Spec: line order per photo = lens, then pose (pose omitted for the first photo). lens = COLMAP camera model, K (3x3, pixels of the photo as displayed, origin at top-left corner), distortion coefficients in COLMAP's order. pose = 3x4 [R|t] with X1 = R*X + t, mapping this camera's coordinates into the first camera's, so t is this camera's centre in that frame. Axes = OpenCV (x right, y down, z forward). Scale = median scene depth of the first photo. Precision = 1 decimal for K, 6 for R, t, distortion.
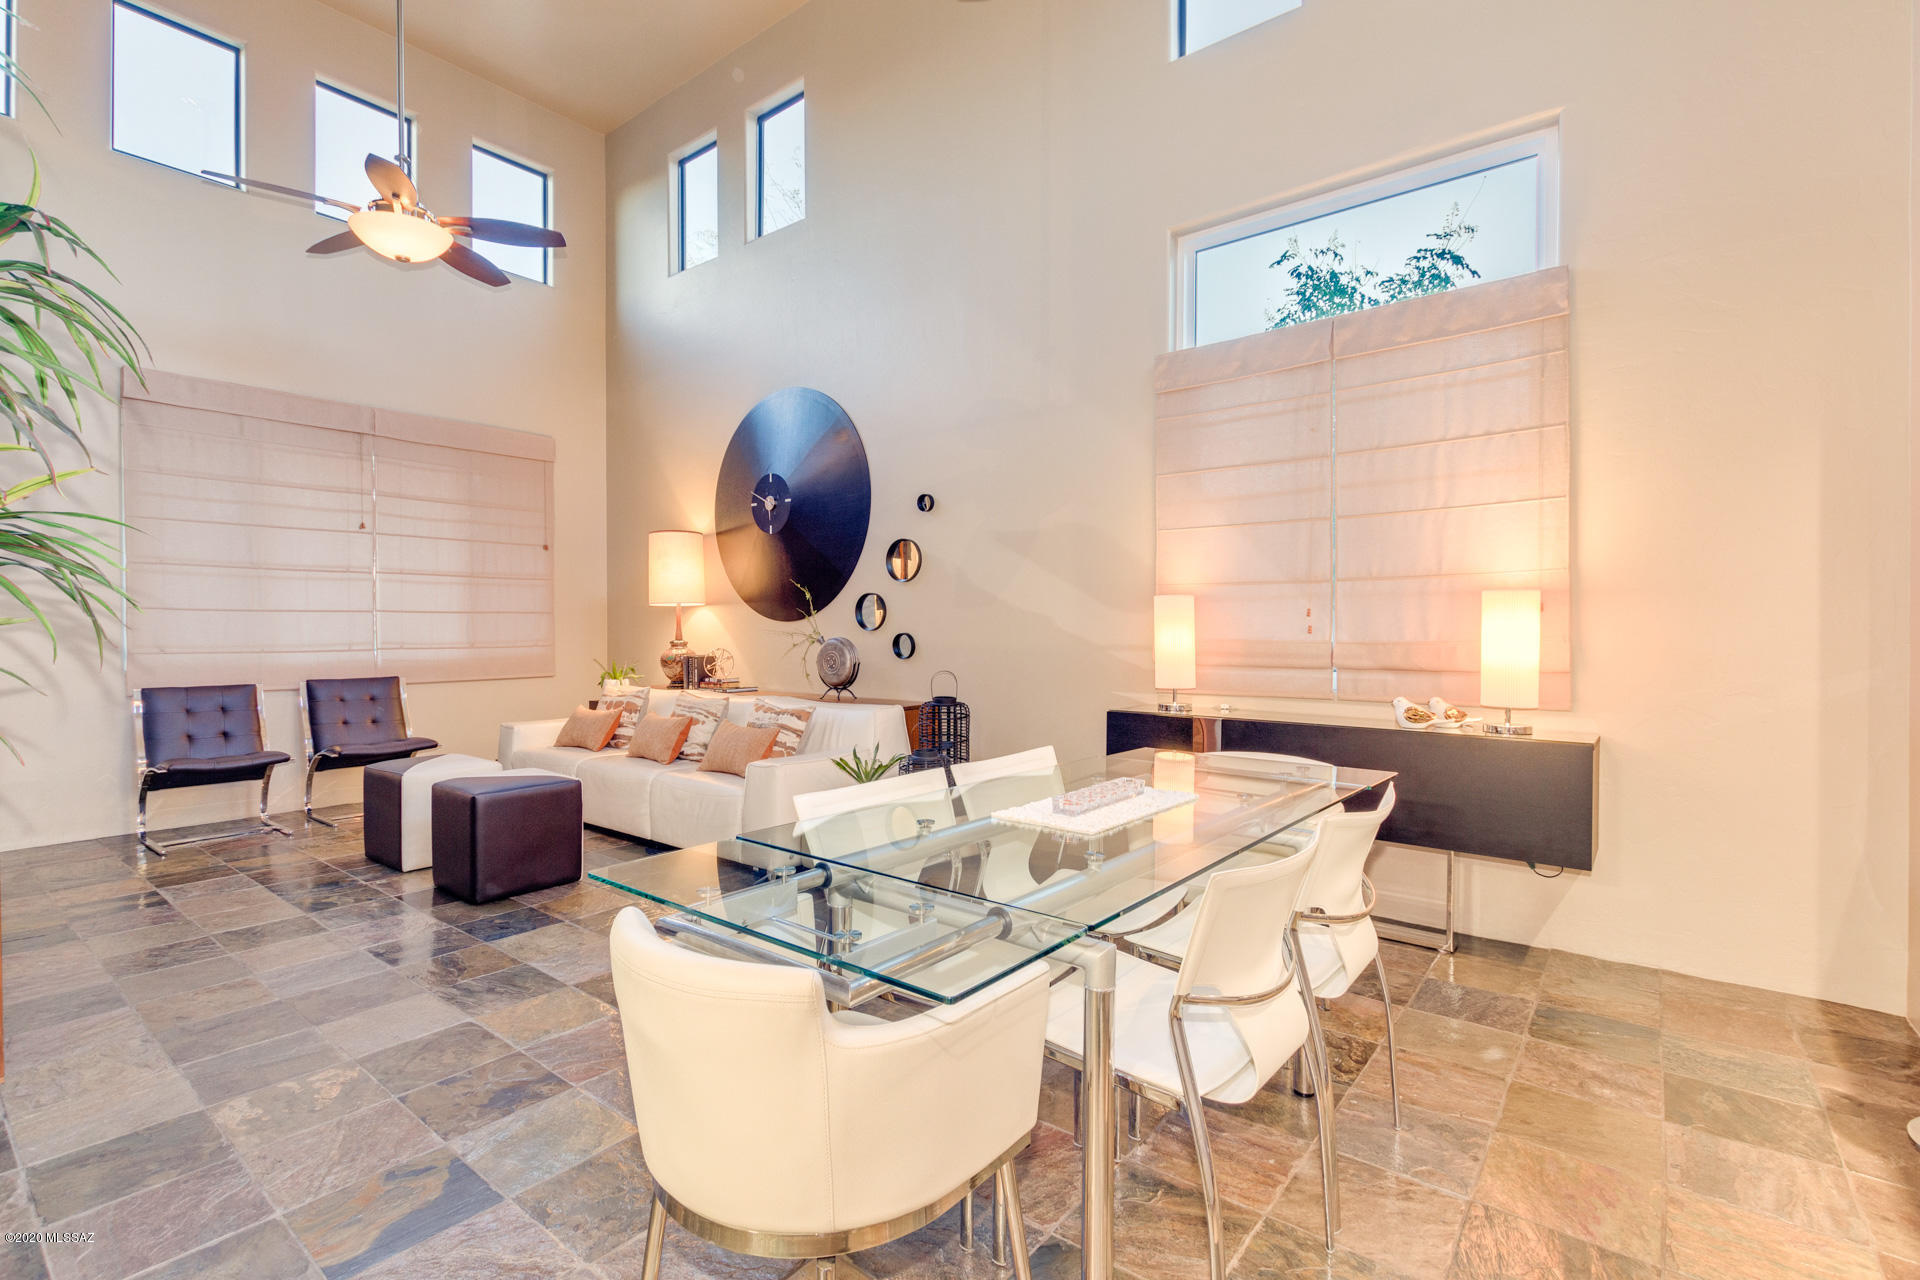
lens RADIAL K [[829.2, 0, 1016.9], [0, 829.2, 624.6], [0, 0, 1]] dist [-0.001086, -0.000061]
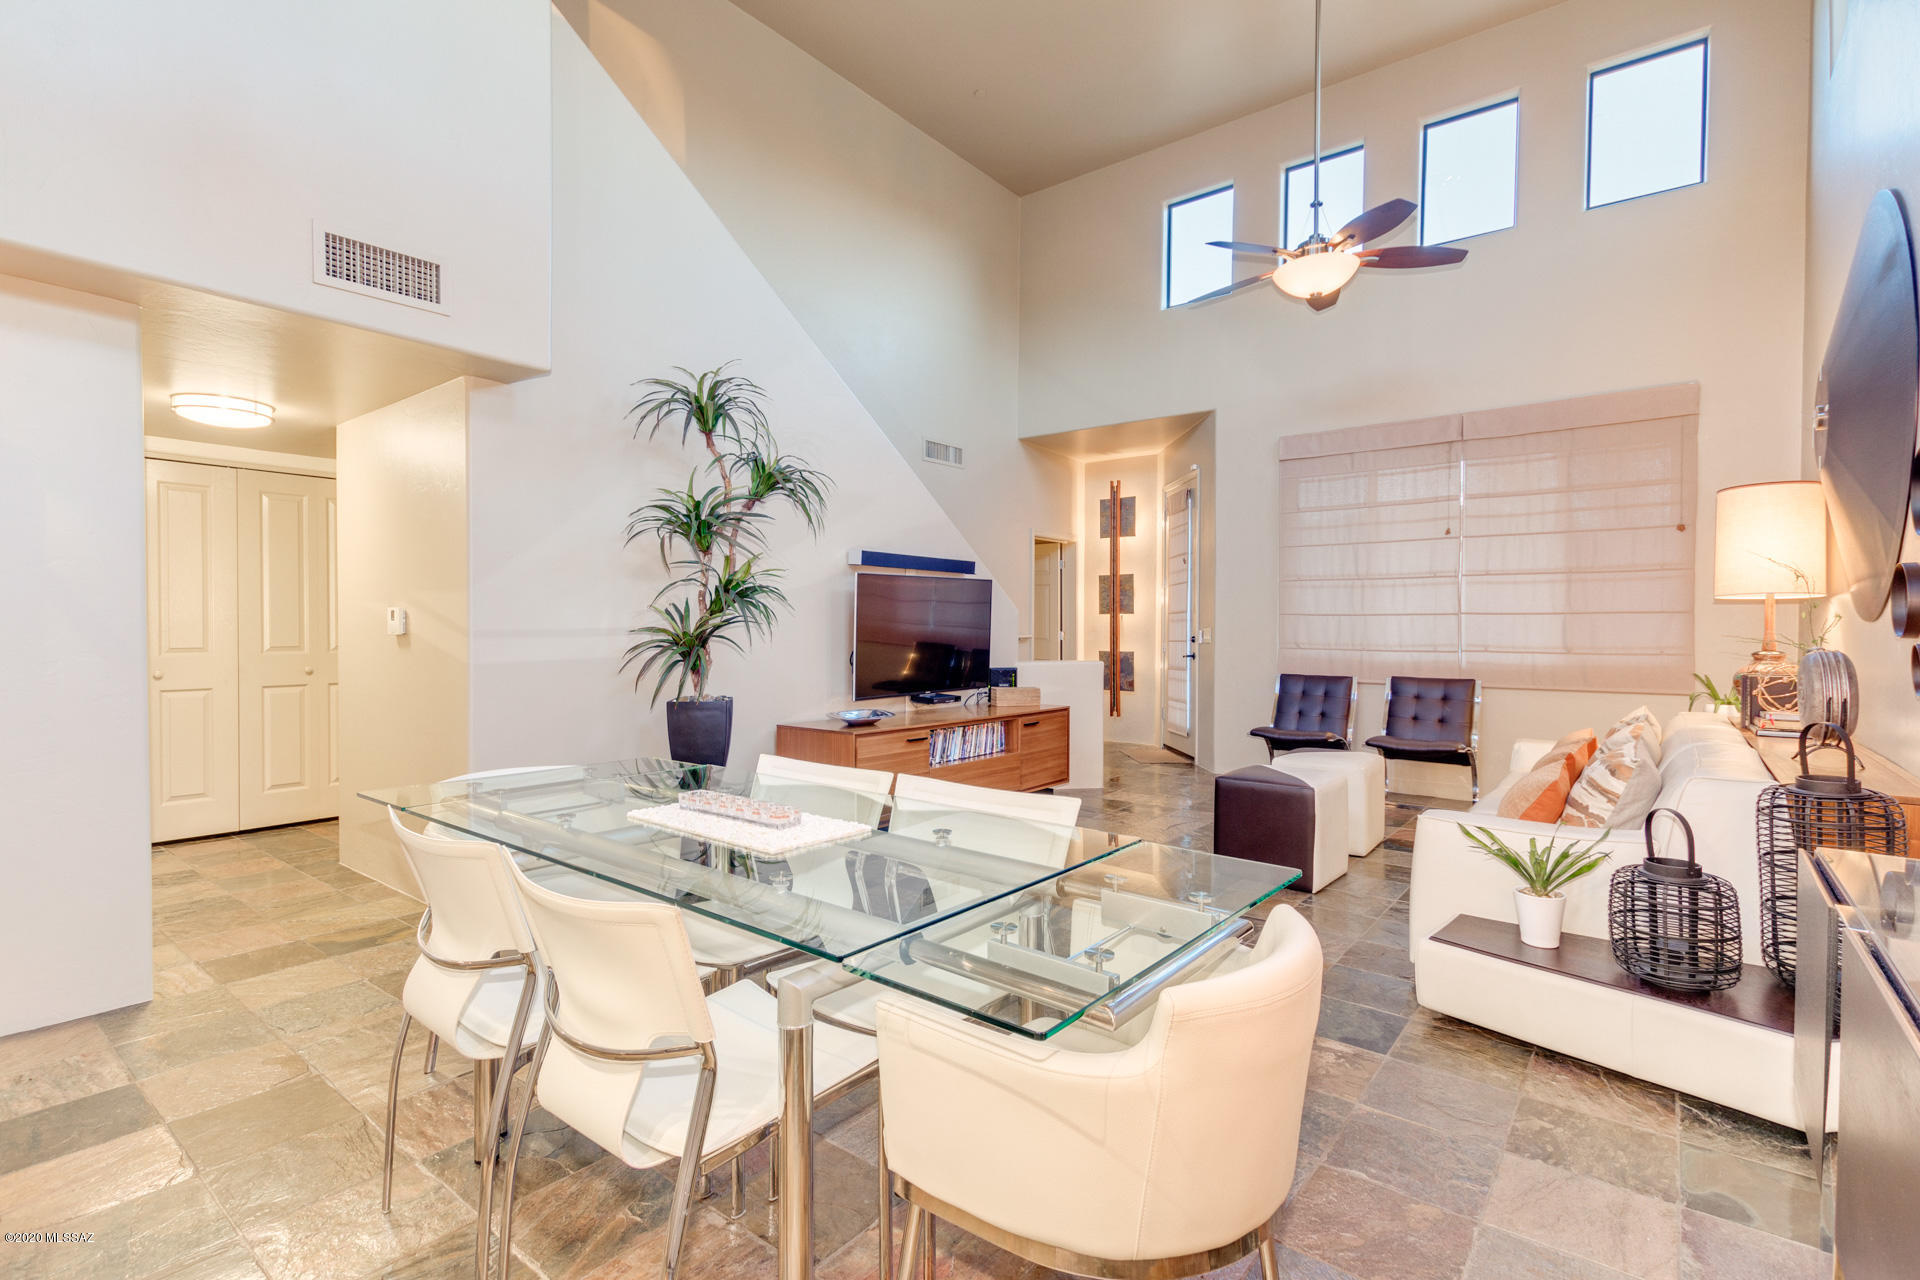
lens RADIAL K [[911.7, 0, 951.0], [0, 911.7, 648.4], [0, 0, 1]] dist [-0.009124, 0.000544]
pose [[-0.037899, 0.023090, -0.999015, 0.368489], [0.000014, 0.999733, 0.023107, 0.000442], [0.999282, 0.000862, -0.037889, 0.420504]]
